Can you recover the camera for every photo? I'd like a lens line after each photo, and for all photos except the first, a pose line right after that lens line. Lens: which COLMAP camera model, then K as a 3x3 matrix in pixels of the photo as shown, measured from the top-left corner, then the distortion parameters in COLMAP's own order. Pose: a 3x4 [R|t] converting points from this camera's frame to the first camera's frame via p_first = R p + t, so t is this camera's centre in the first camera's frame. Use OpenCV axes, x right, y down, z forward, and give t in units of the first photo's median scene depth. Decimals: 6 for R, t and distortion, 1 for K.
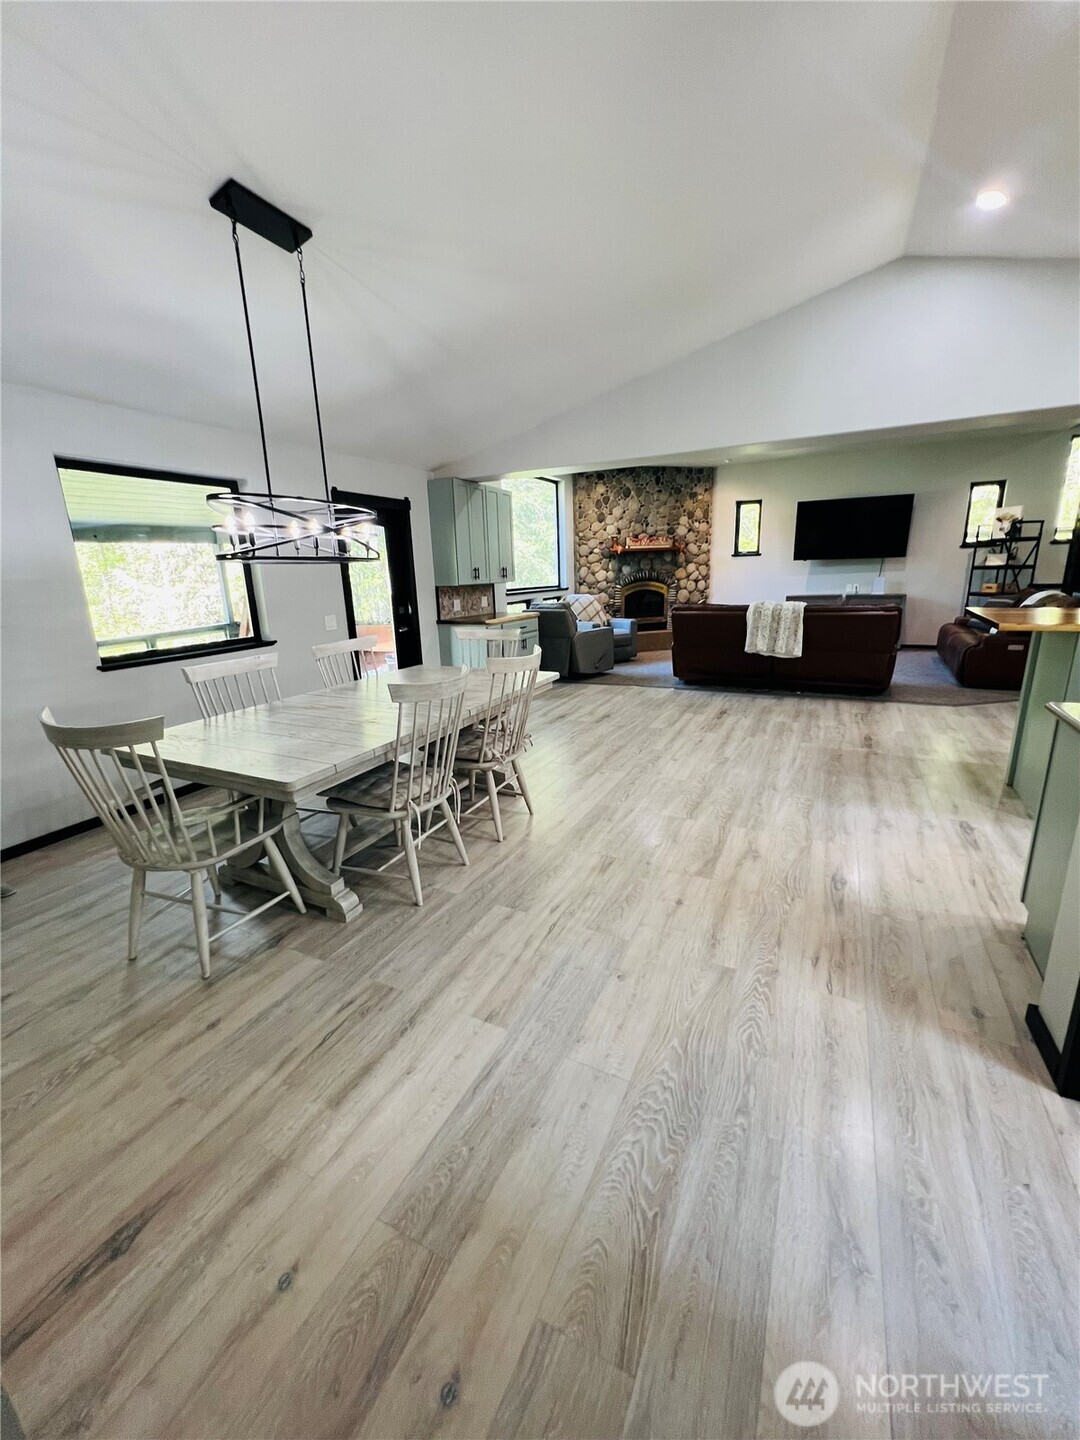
lens RADIAL K [[573.9, 0, 539.3], [0, 573.9, 718.6], [0, 0, 1]] dist [-0.000674, 0.000266]
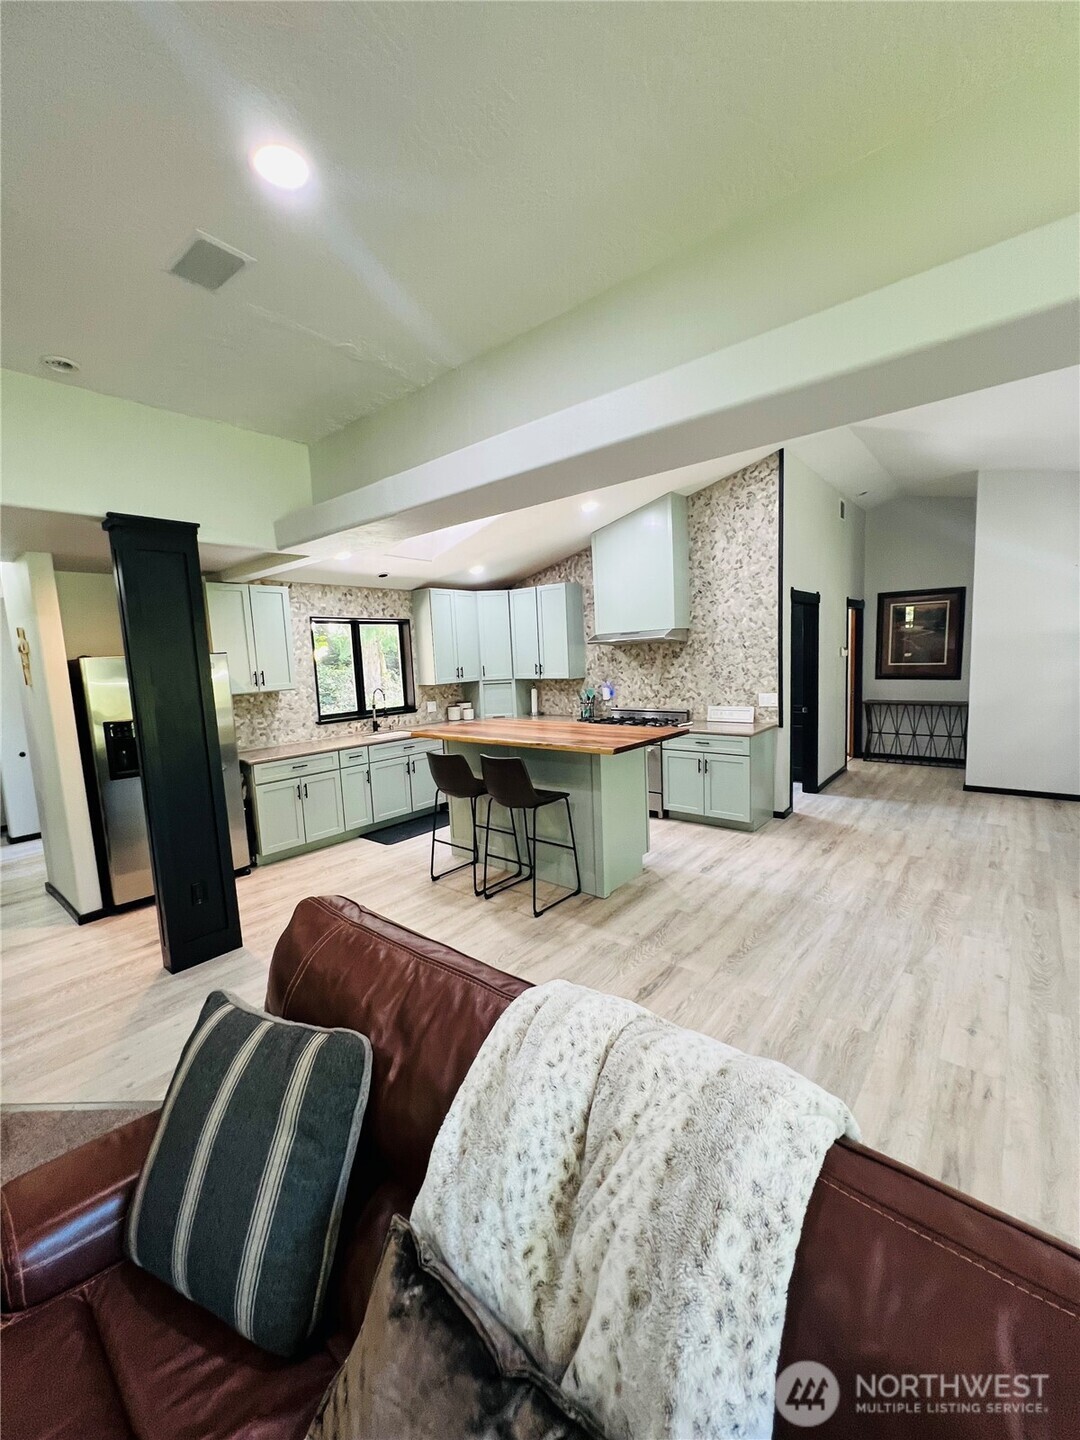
lens RADIAL K [[573.9, 0, 539.3], [0, 573.9, 718.6], [0, 0, 1]] dist [-0.000674, 0.000266]
pose [[-0.971236, 0.049715, 0.232872, 0.585012], [0.130727, 0.928729, 0.346949, -0.494928], [-0.199027, 0.367412, -0.908514, 1.613923]]
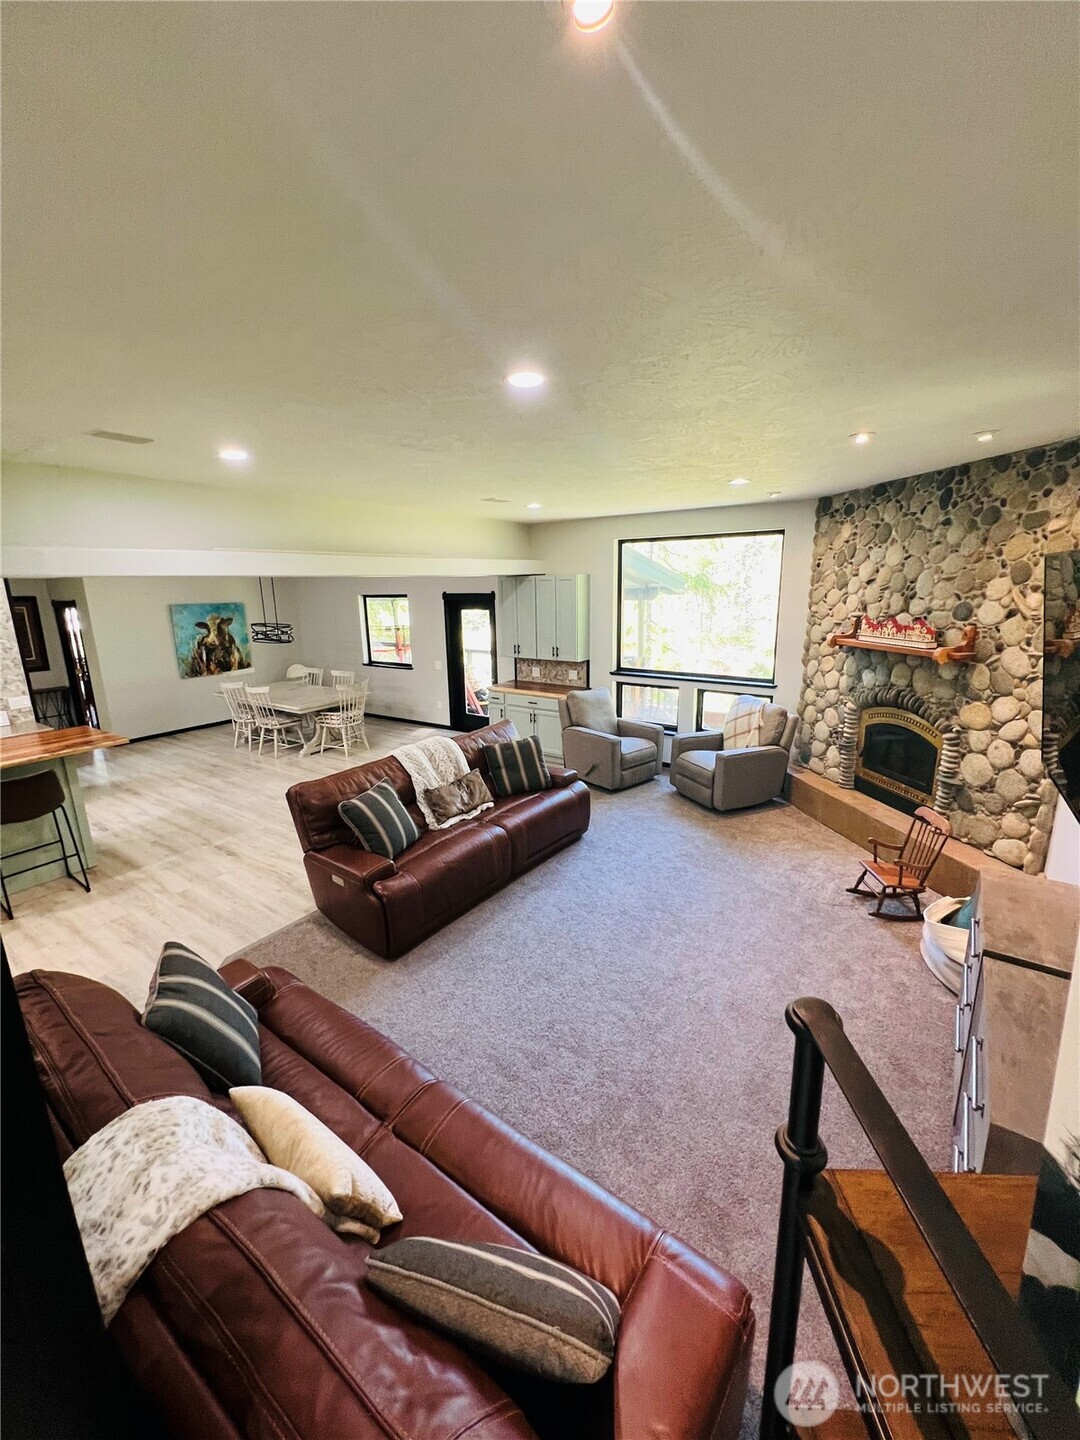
lens RADIAL K [[573.9, 0, 539.3], [0, 573.9, 718.6], [0, 0, 1]] dist [-0.000674, 0.000266]
pose [[-0.138232, 0.259893, -0.955692, 1.608050], [-0.225265, 0.931414, 0.285873, -0.704041], [0.964442, 0.254801, -0.070206, 1.734653]]
